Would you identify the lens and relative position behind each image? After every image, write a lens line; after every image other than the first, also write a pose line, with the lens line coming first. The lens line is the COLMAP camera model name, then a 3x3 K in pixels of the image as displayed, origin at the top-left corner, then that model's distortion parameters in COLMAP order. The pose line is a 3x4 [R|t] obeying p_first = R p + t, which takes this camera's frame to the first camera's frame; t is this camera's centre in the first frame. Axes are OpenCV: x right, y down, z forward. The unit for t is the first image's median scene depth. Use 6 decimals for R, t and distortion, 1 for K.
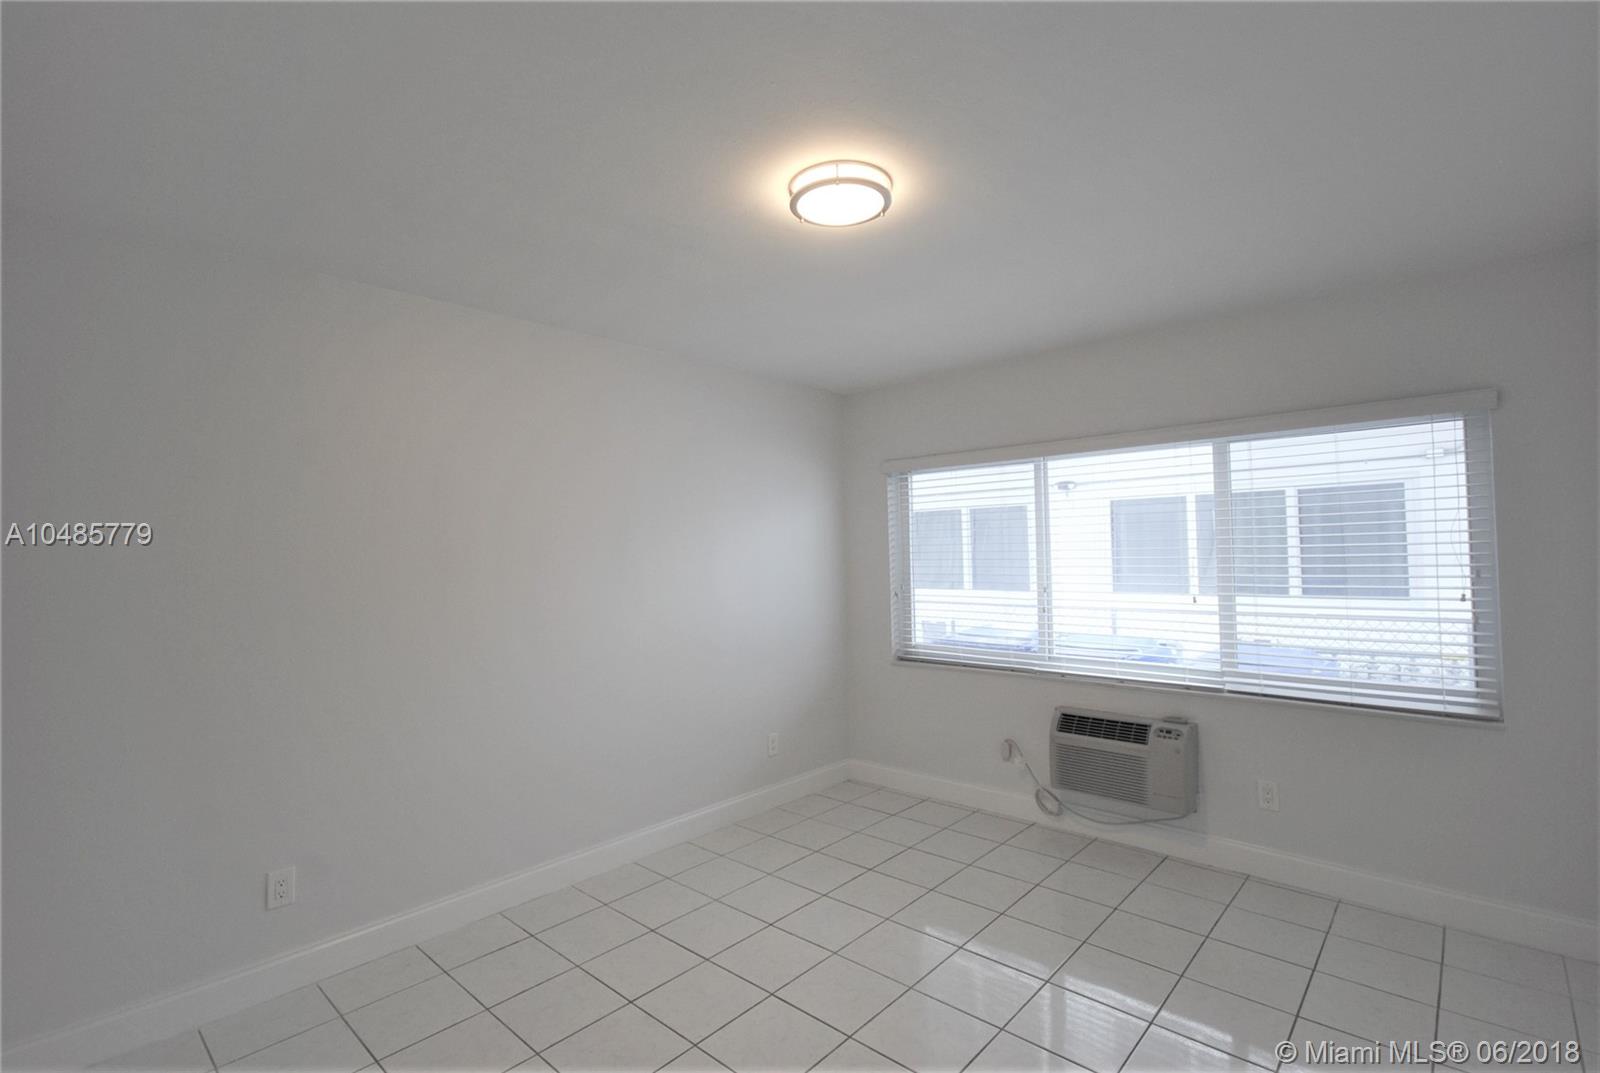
lens RADIAL K [[736.2, 0, 793.5], [0, 736.2, 547.4], [0, 0, 1]] dist [0.003422, -0.004429]
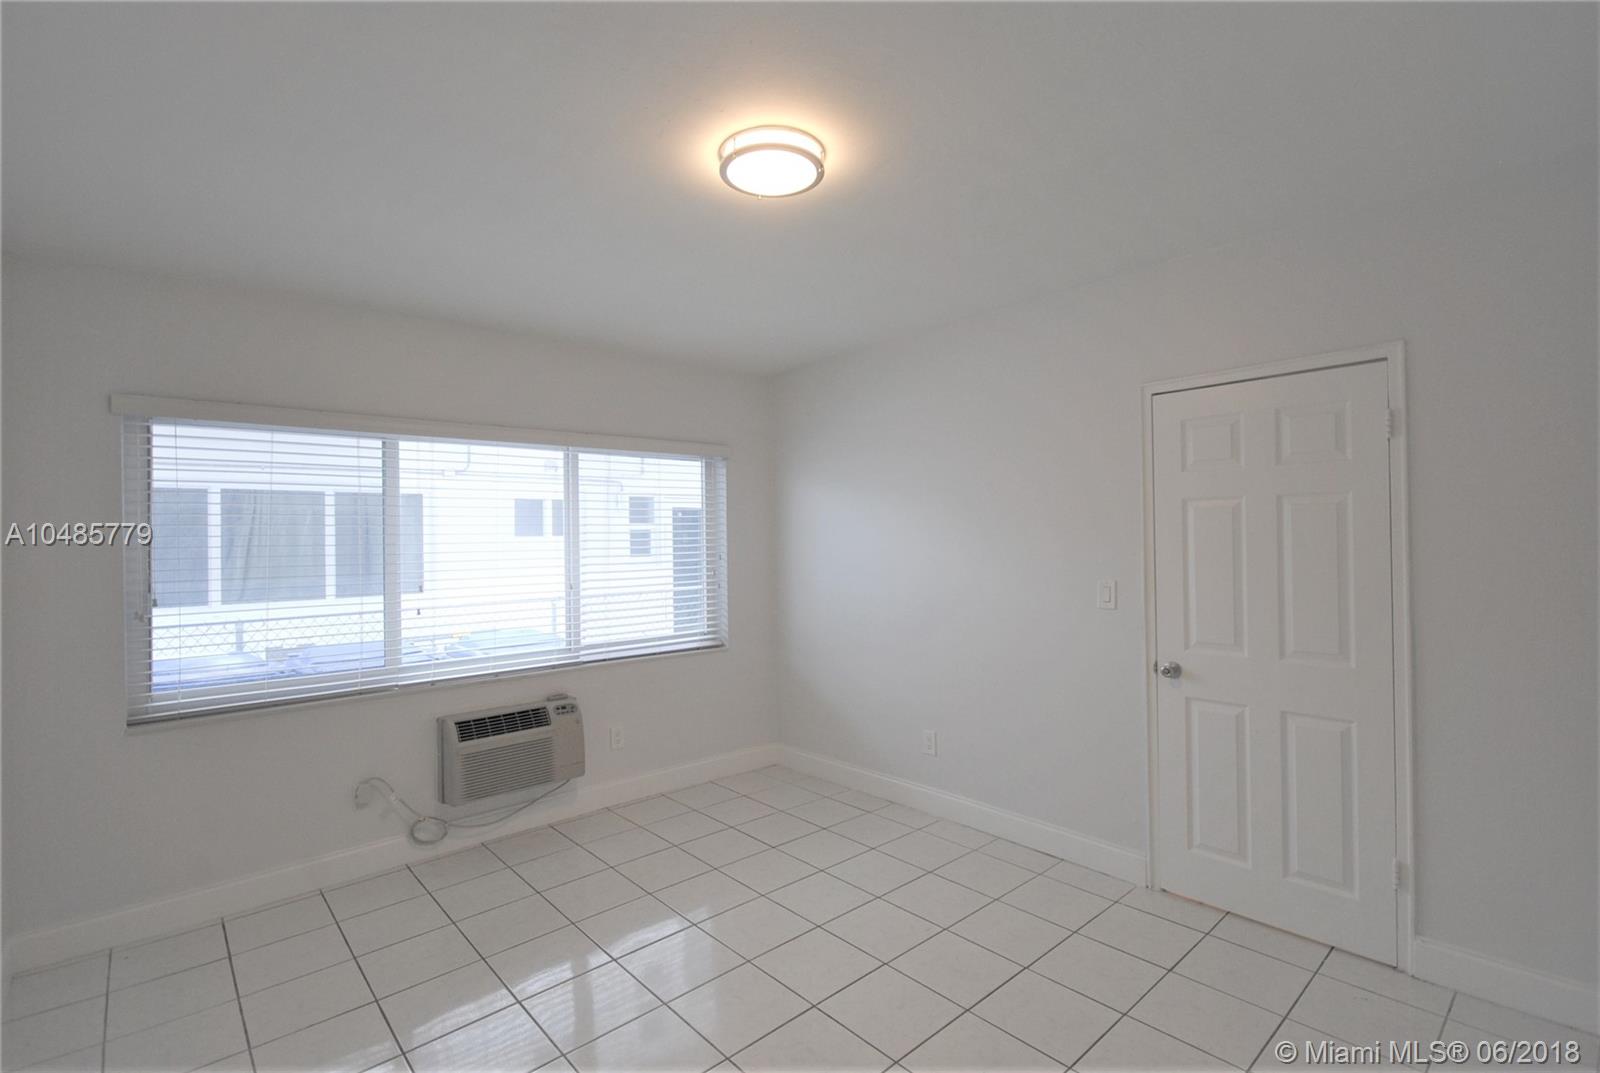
lens RADIAL K [[736.2, 0, 811.0], [0, 736.2, 540.8], [0, 0, 1]] dist [0.003422, -0.004429]
pose [[0.100555, 0.008766, 0.994893, -0.481182], [0.008035, 0.999921, -0.009622, 0.012412], [-0.994899, 0.008961, 0.100476, 0.451559]]
